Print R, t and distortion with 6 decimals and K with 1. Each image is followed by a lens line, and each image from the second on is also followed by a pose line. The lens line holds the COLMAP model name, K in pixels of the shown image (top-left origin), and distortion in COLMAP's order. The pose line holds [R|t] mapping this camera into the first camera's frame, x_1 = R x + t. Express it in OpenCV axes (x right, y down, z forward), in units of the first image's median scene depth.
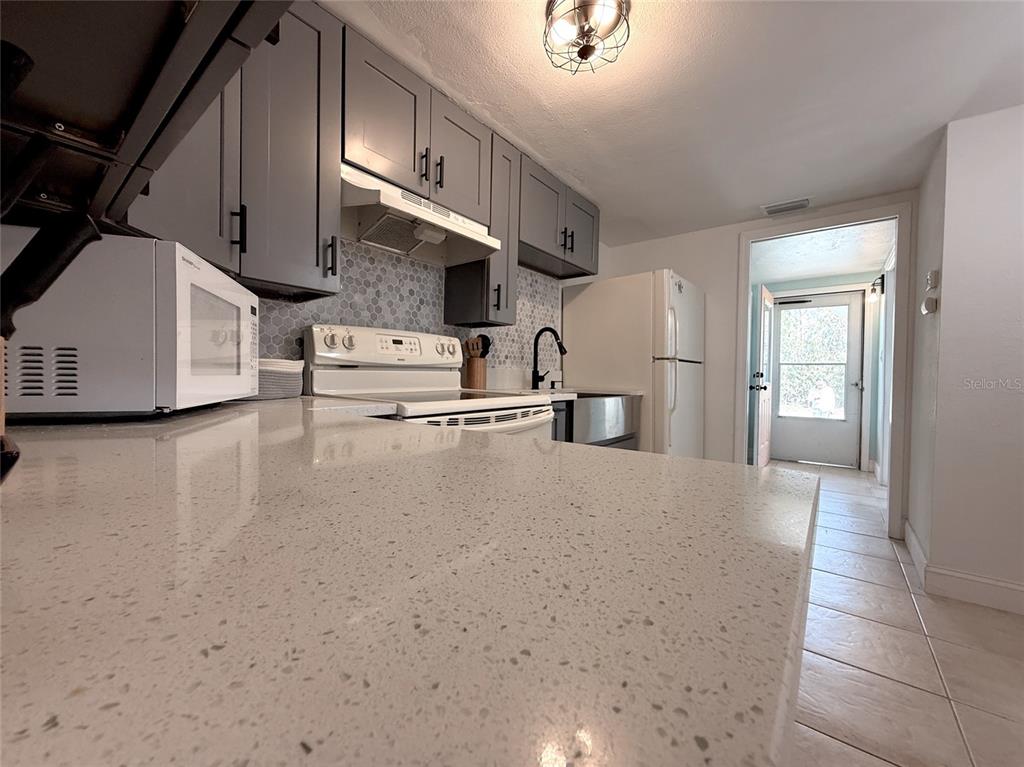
lens RADIAL K [[408.4, 0, 510.4], [0, 408.4, 384.8], [0, 0, 1]] dist [0.000750, 0.000109]
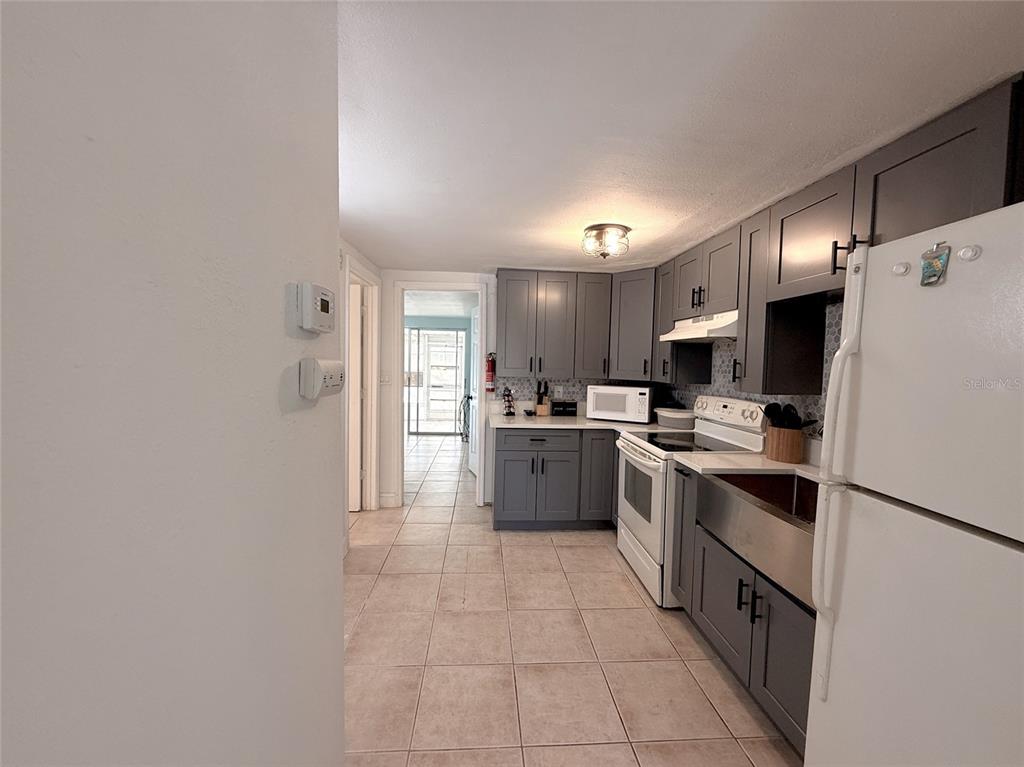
lens RADIAL K [[407.1, 0, 510.6], [0, 407.1, 383.4], [0, 0, 1]] dist [-0.001083, 0.000359]
pose [[-0.738256, 0.009012, -0.674460, 1.257571], [-0.043295, 0.997216, 0.060715, -0.239096], [0.673130, 0.074024, -0.735810, 1.525002]]
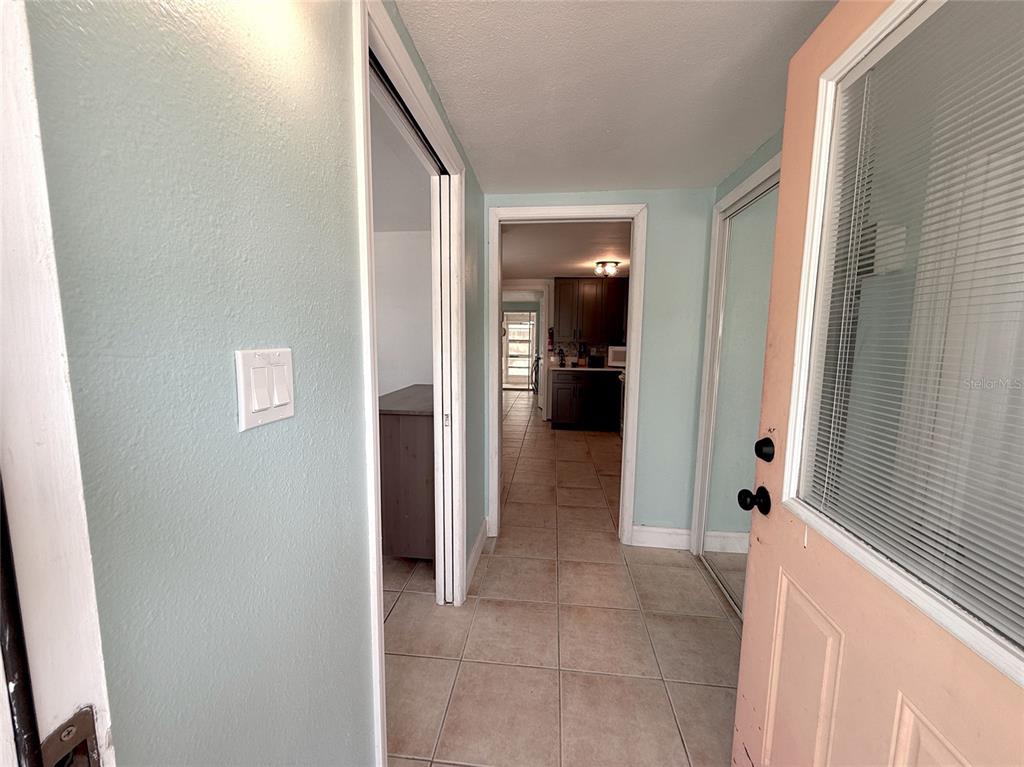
lens RADIAL K [[407.1, 0, 510.6], [0, 407.1, 383.4], [0, 0, 1]] dist [-0.001083, 0.000359]
pose [[-0.844280, 0.040650, -0.534358, 2.058990], [-0.030683, 0.991817, 0.123930, -0.213826], [0.535022, 0.121027, -0.836124, 2.643919]]
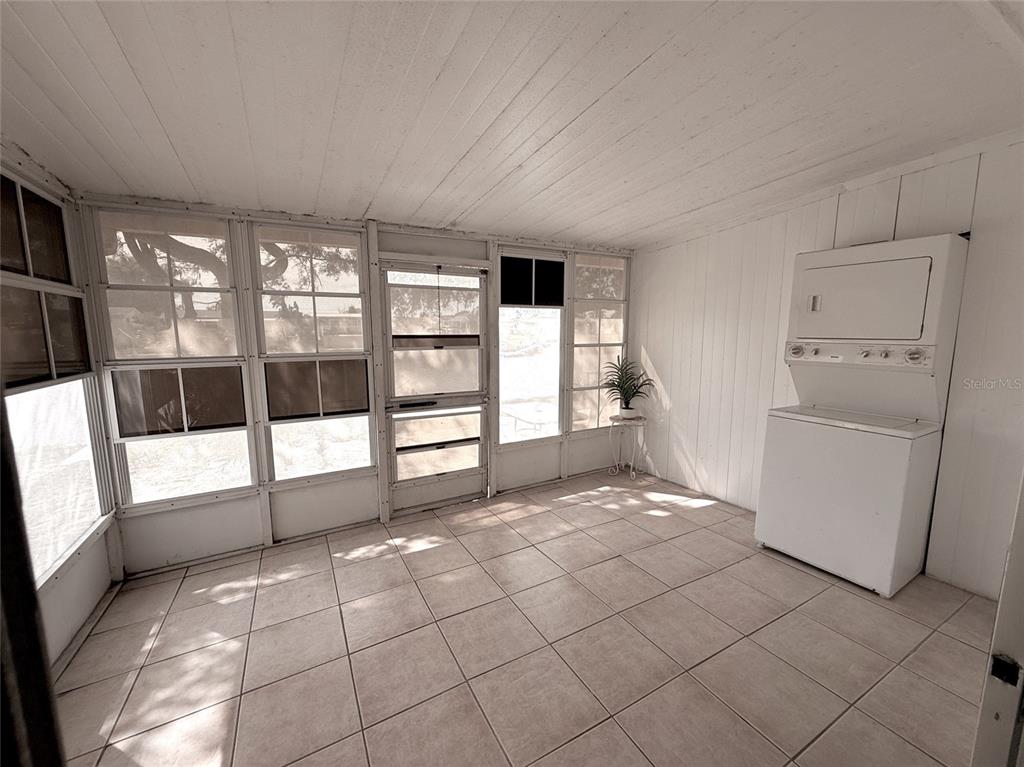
lens RADIAL K [[408.4, 0, 510.4], [0, 408.4, 384.8], [0, 0, 1]] dist [0.000750, 0.000109]
pose [[-0.394473, 0.110985, -0.912181, -0.478450], [-0.022359, 0.991226, 0.130271, -0.119610], [0.918635, 0.071784, -0.388531, -2.485633]]
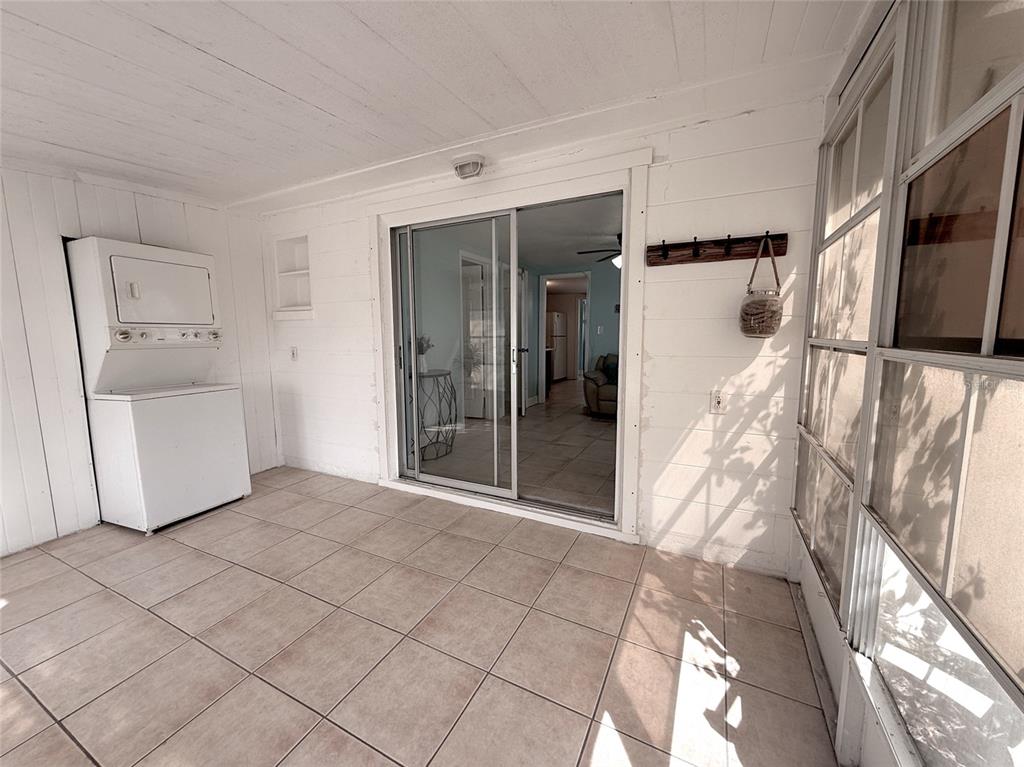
lens RADIAL K [[407.1, 0, 510.6], [0, 407.1, 383.4], [0, 0, 1]] dist [-0.001083, 0.000359]
pose [[0.979378, -0.042758, 0.197458, -1.134749], [0.022888, 0.994538, 0.101836, -0.019171], [-0.200734, -0.095216, 0.975008, -3.829321]]
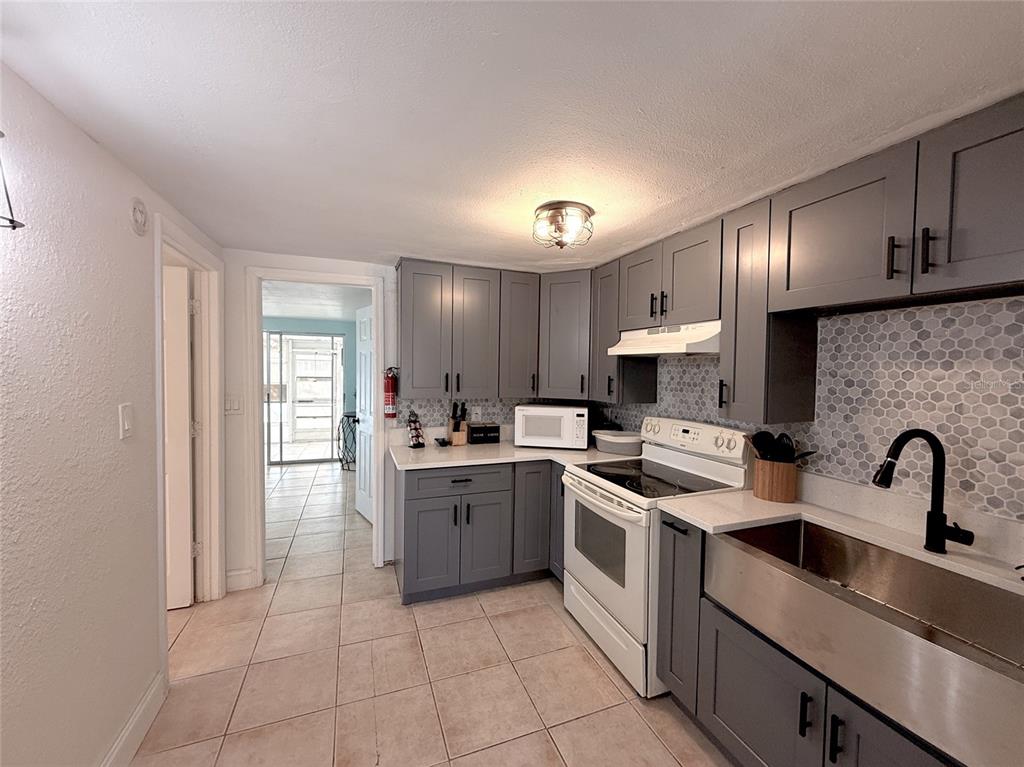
lens RADIAL K [[407.1, 0, 510.6], [0, 407.1, 383.4], [0, 0, 1]] dist [-0.001083, 0.000359]
pose [[-0.508122, 0.010885, -0.861216, 1.073982], [-0.037073, 0.998717, 0.034496, -0.272816], [0.860487, 0.049456, -0.507066, 1.146410]]
